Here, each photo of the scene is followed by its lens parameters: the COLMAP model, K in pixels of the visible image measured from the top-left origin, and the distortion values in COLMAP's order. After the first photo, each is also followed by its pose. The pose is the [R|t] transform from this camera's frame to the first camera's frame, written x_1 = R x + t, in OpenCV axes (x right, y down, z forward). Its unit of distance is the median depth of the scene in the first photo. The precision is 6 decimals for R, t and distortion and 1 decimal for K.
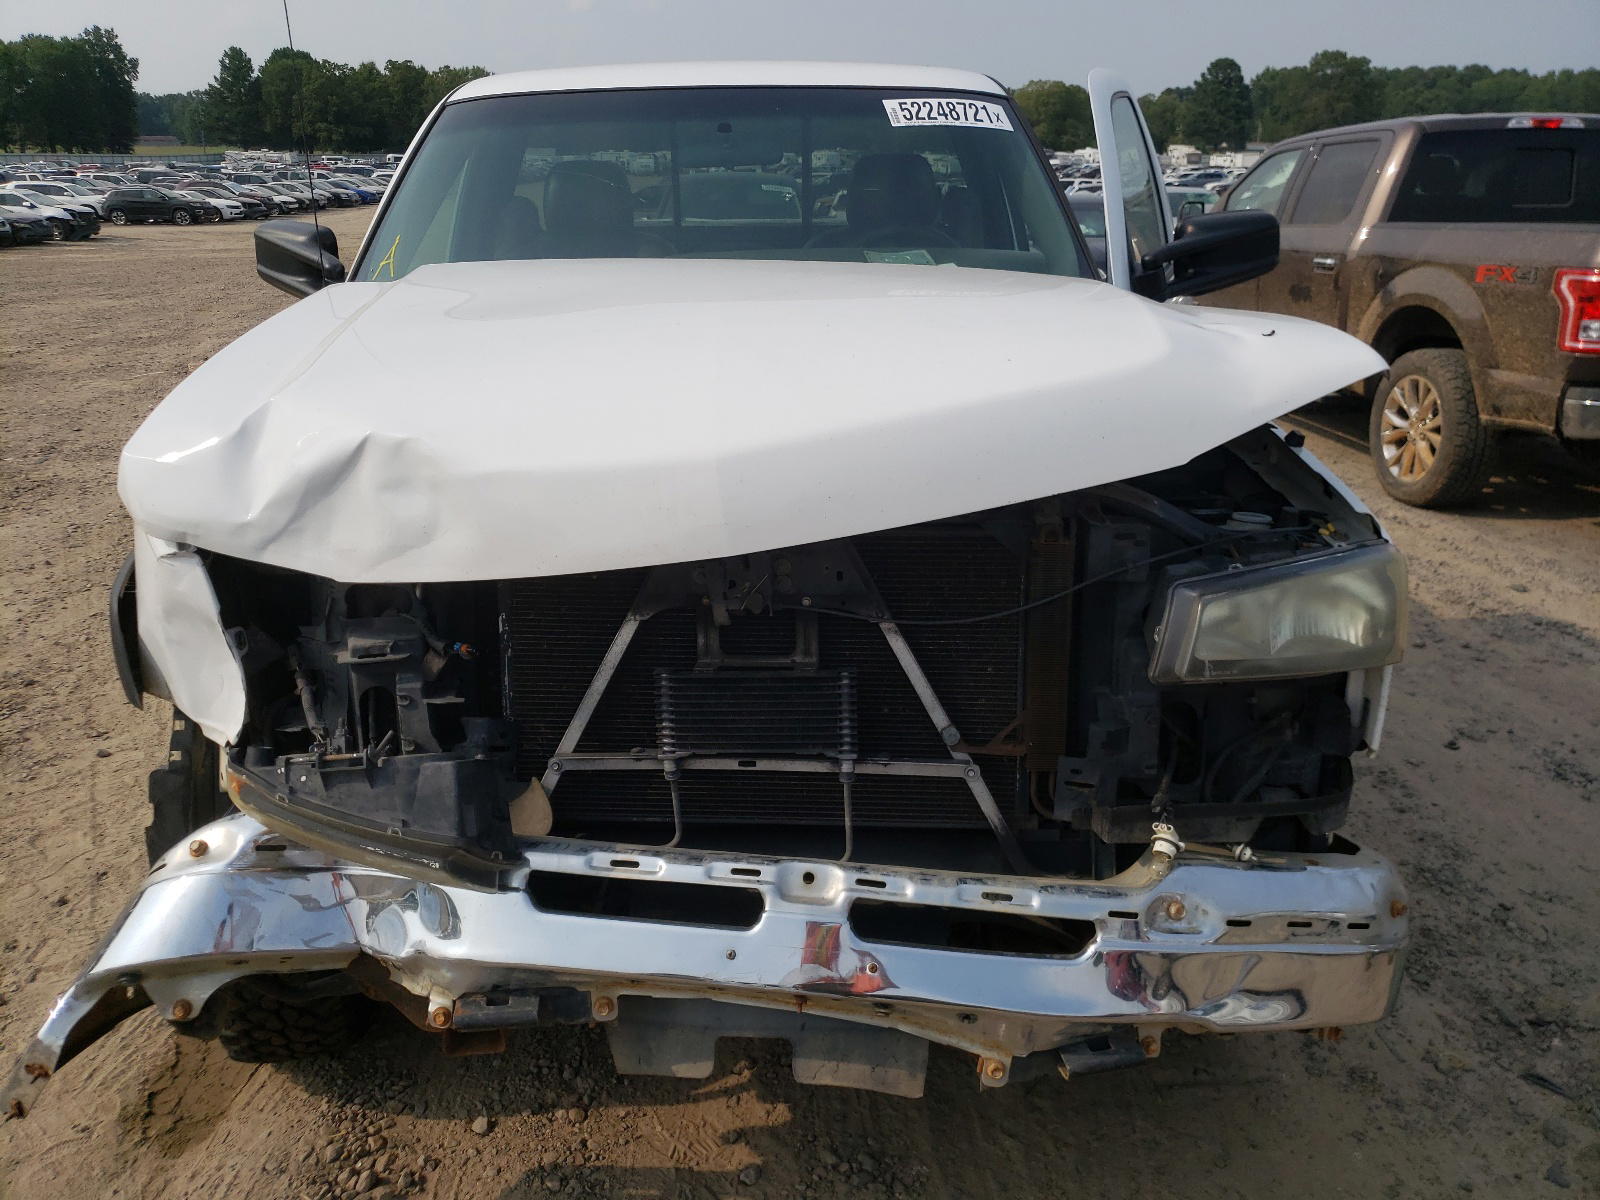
lens RADIAL K [[1246.5, 0, 800.0], [0, 1246.5, 600.0], [0, 0, 1]] dist [0.094282, -0.200938]
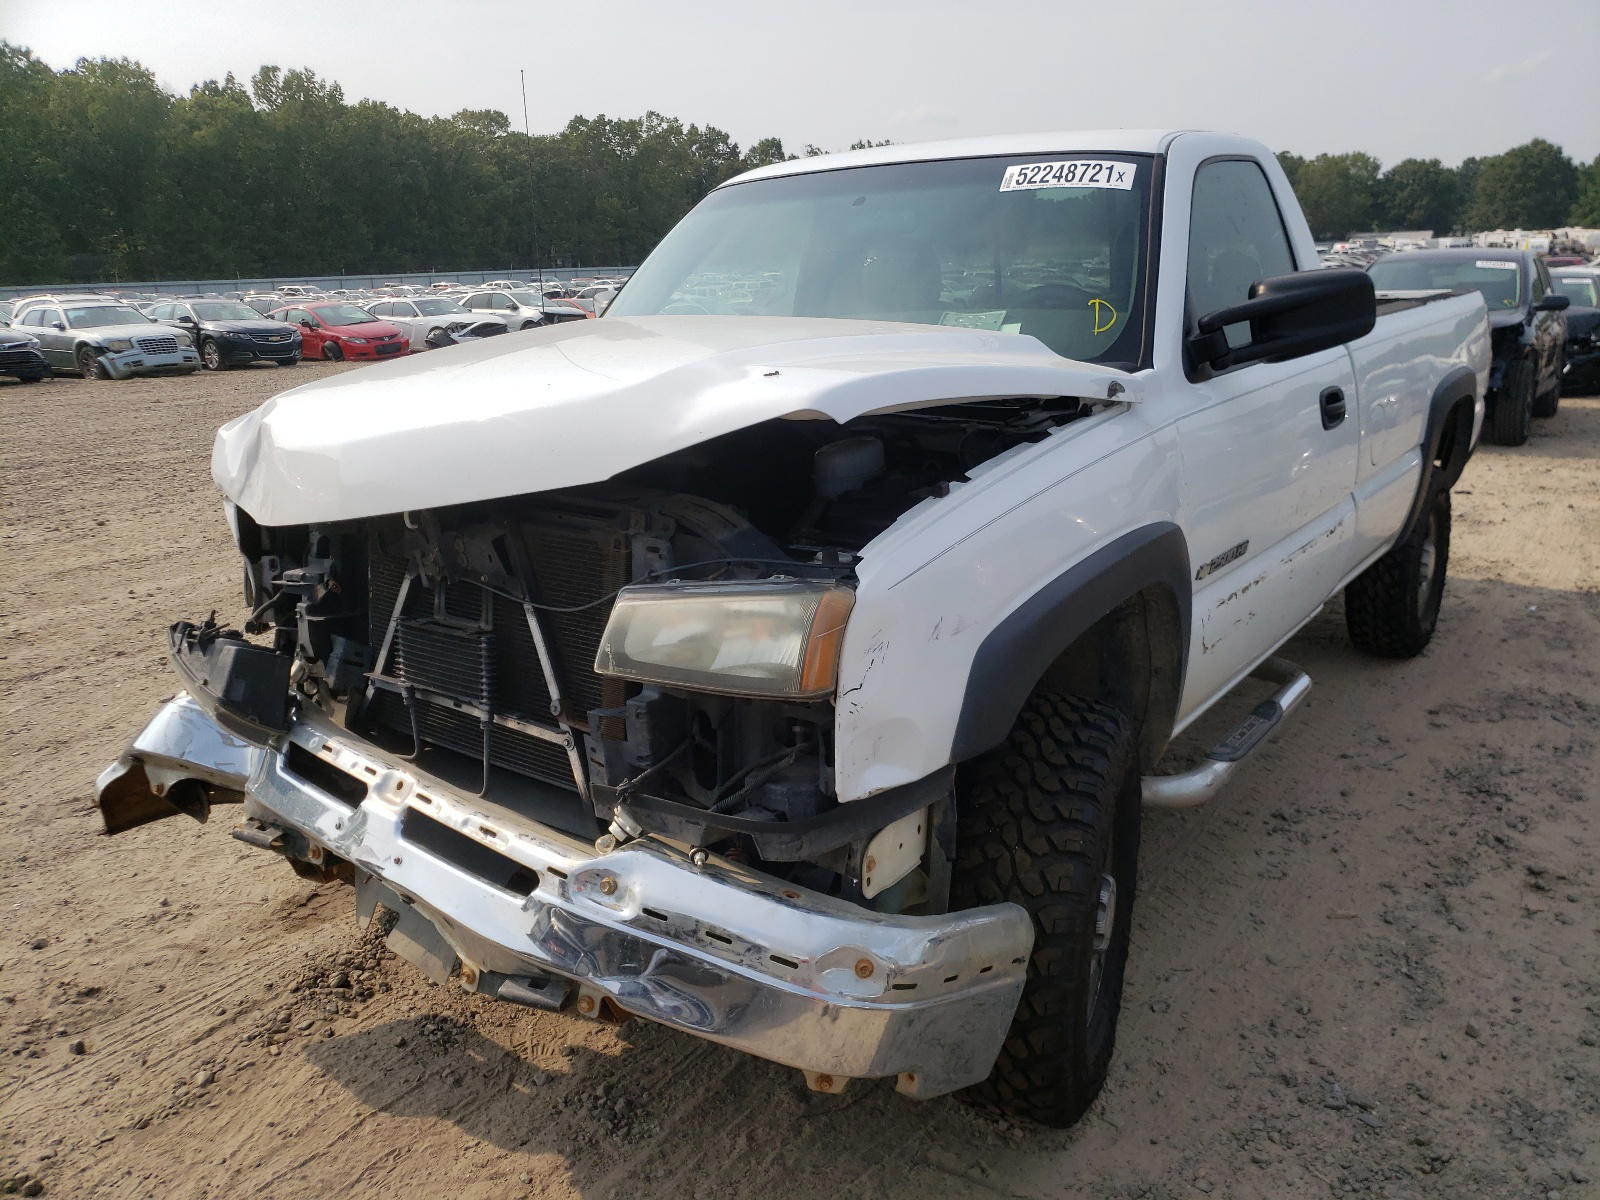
lens RADIAL K [[1246.5, 0, 800.0], [0, 1246.5, 600.0], [0, 0, 1]] dist [0.094282, -0.200938]
pose [[0.797245, 0.124152, -0.590751, 1.001361], [-0.164323, 0.986300, -0.014481, -0.011486], [0.580860, 0.108619, 0.806724, 0.173801]]
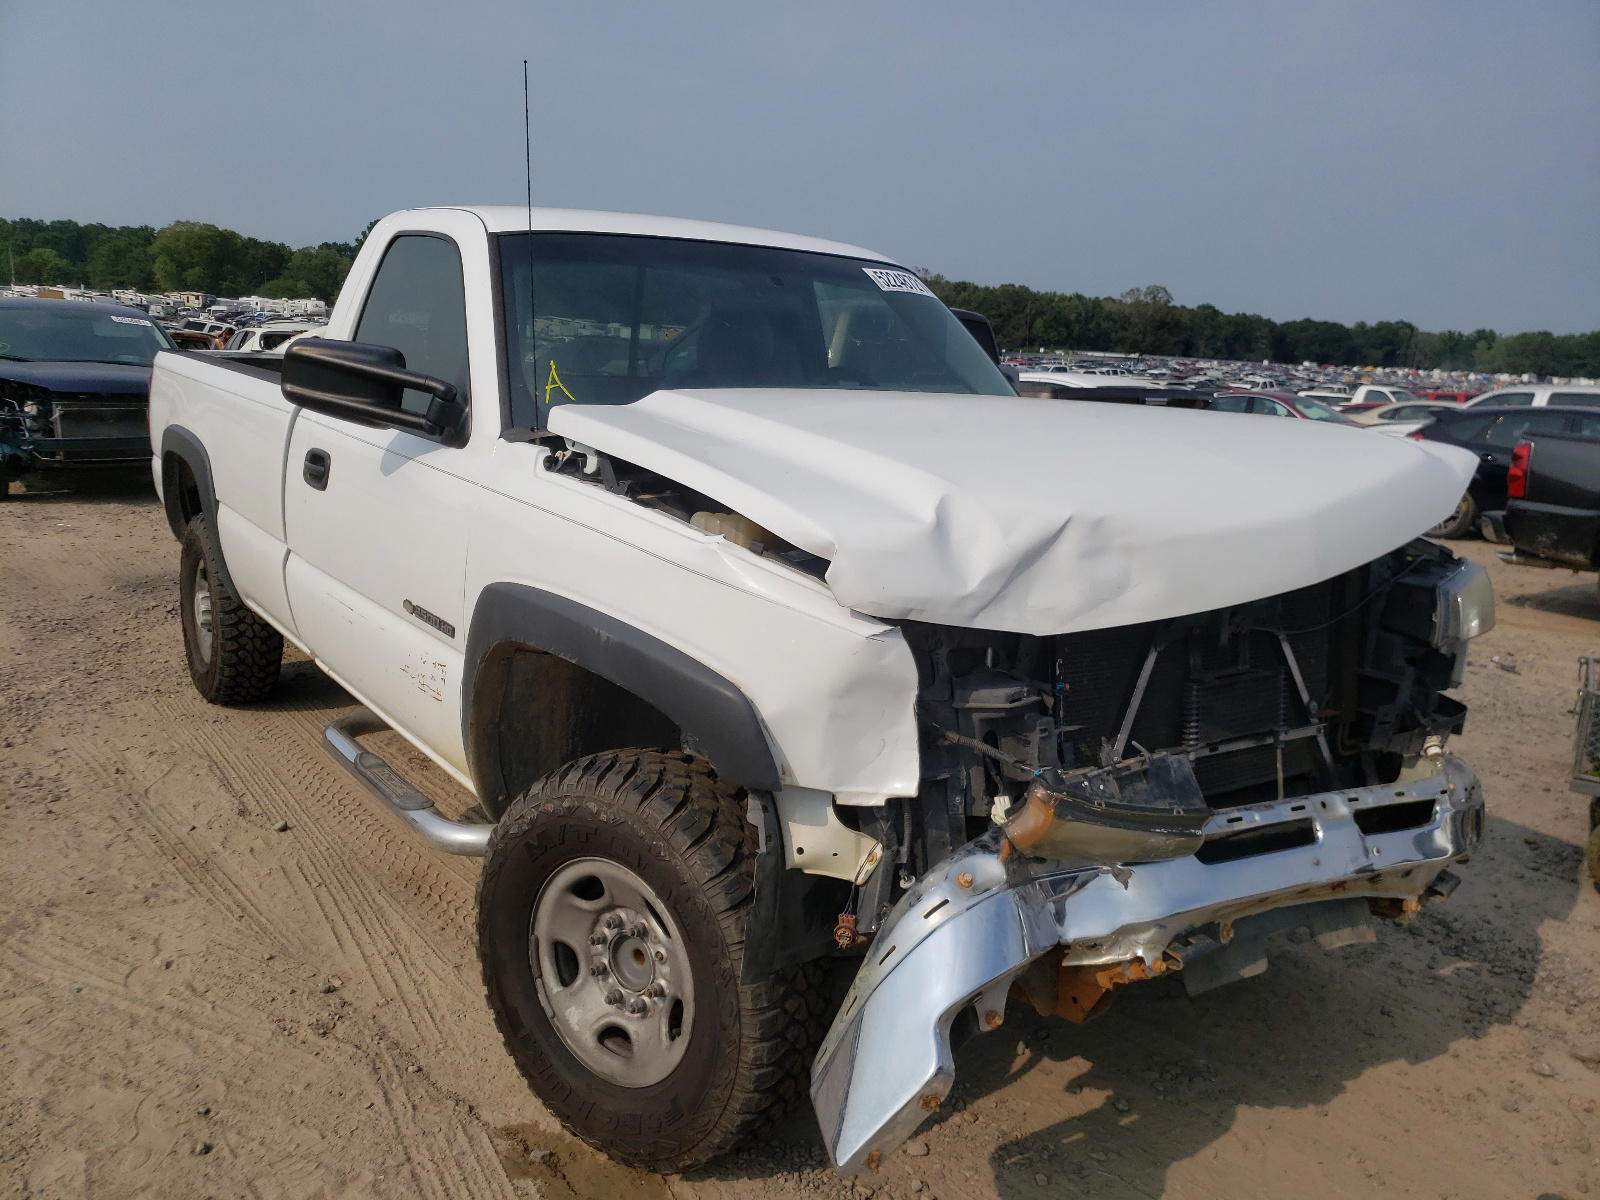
lens RADIAL K [[1301.4, 0, 749.1], [0, 1301.4, 647.2], [0, 0, 1]] dist [0.009491, -0.003777]
pose [[0.798590, -0.088460, 0.595340, -1.344455], [0.140013, 0.989308, -0.040816, 0.008445], [-0.585364, 0.115950, 0.802437, 0.145976]]
